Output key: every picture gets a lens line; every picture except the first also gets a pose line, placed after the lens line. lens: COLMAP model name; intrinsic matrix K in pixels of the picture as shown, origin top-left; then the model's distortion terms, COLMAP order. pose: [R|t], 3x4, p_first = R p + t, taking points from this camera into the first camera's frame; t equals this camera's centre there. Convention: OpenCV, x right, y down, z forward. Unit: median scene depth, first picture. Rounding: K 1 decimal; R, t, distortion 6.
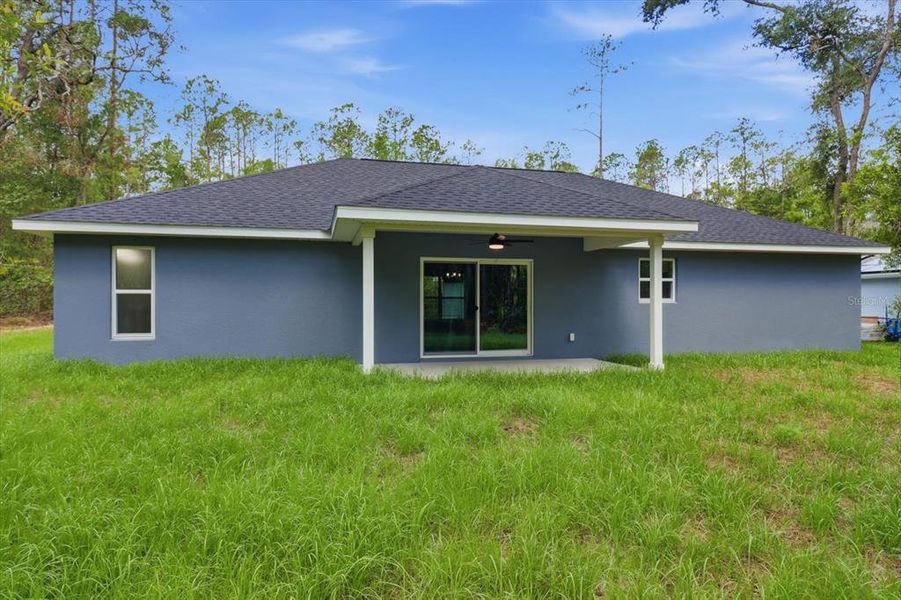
lens RADIAL K [[429.5, 0, 450.5], [0, 429.5, 300.0], [0, 0, 1]] dist [0.001952, 0.000837]
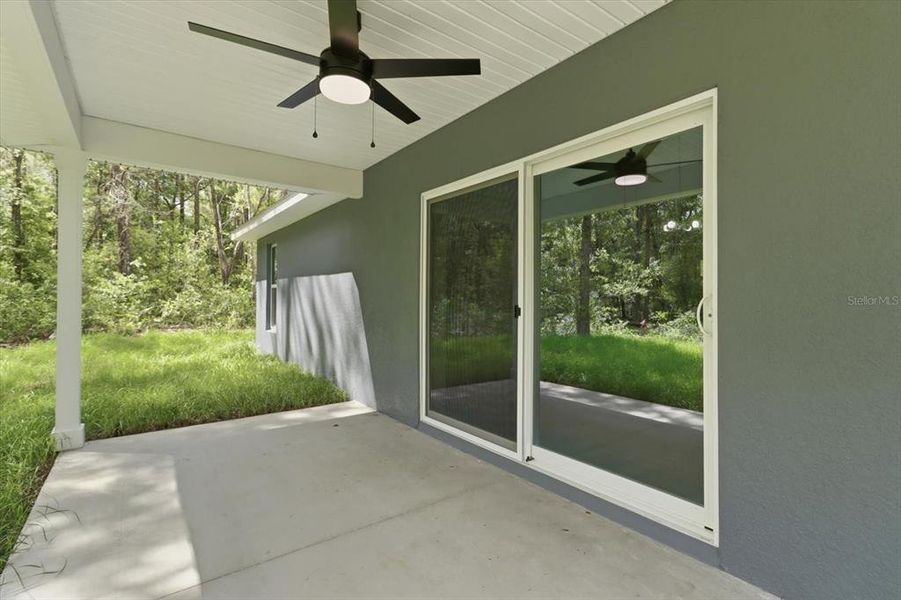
lens RADIAL K [[429.5, 0, 450.5], [0, 429.5, 300.0], [0, 0, 1]] dist [0.001952, 0.000837]
pose [[0.447231, -0.000556, -0.894418, 0.338332], [-0.000237, 1.000000, -0.000740, 0.010865], [0.894418, 0.000543, 0.447231, 0.817186]]
